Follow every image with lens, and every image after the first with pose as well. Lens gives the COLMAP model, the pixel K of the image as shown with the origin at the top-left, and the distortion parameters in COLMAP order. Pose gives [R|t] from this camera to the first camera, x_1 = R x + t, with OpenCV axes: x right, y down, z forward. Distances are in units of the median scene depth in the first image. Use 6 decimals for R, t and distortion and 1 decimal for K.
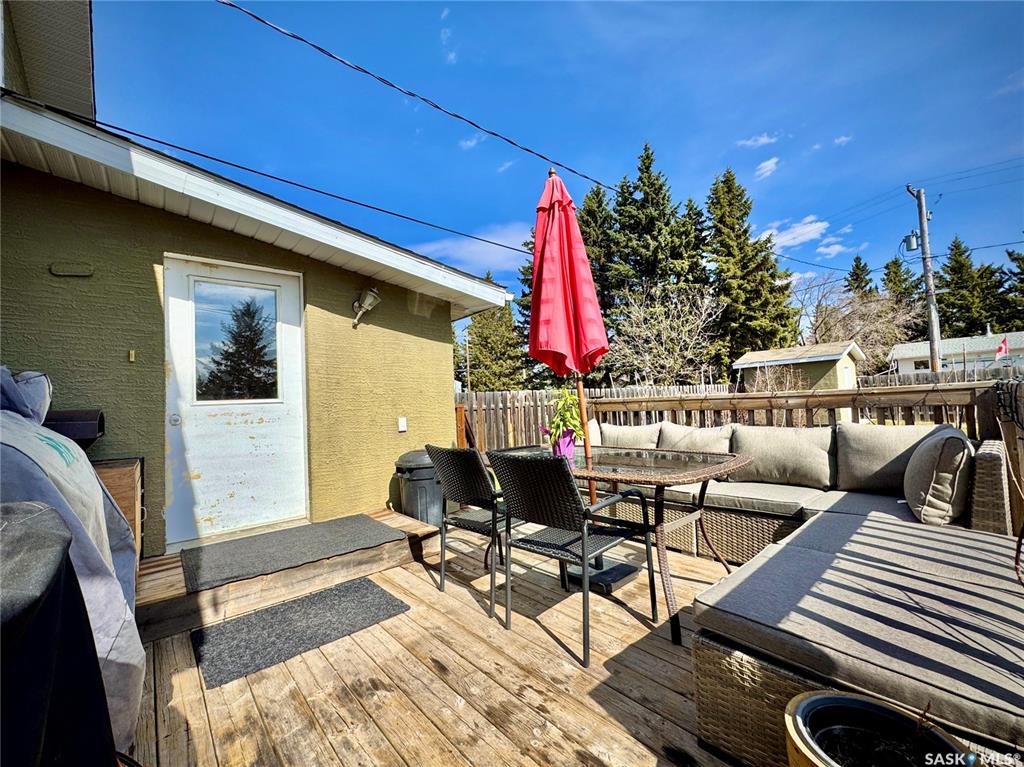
lens RADIAL K [[431.7, 0, 512.0], [0, 431.7, 383.5], [0, 0, 1]] dist [0.002446, 0.000432]
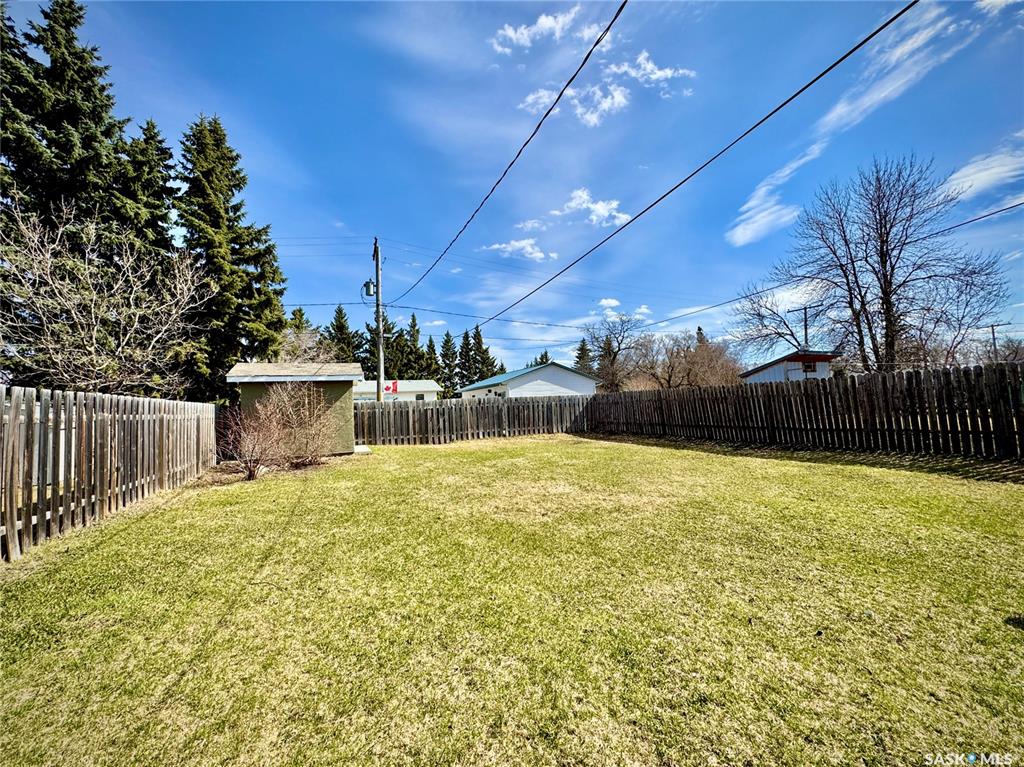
lens RADIAL K [[419.1, 0, 514.8], [0, 419.1, 383.5], [0, 0, 1]] dist [-0.001921, 0.000235]
pose [[0.284059, 0.093173, 0.954269, -0.002180], [-0.014268, 0.995568, -0.092958, 0.021977], [-0.958701, 0.012790, 0.284129, 0.315246]]
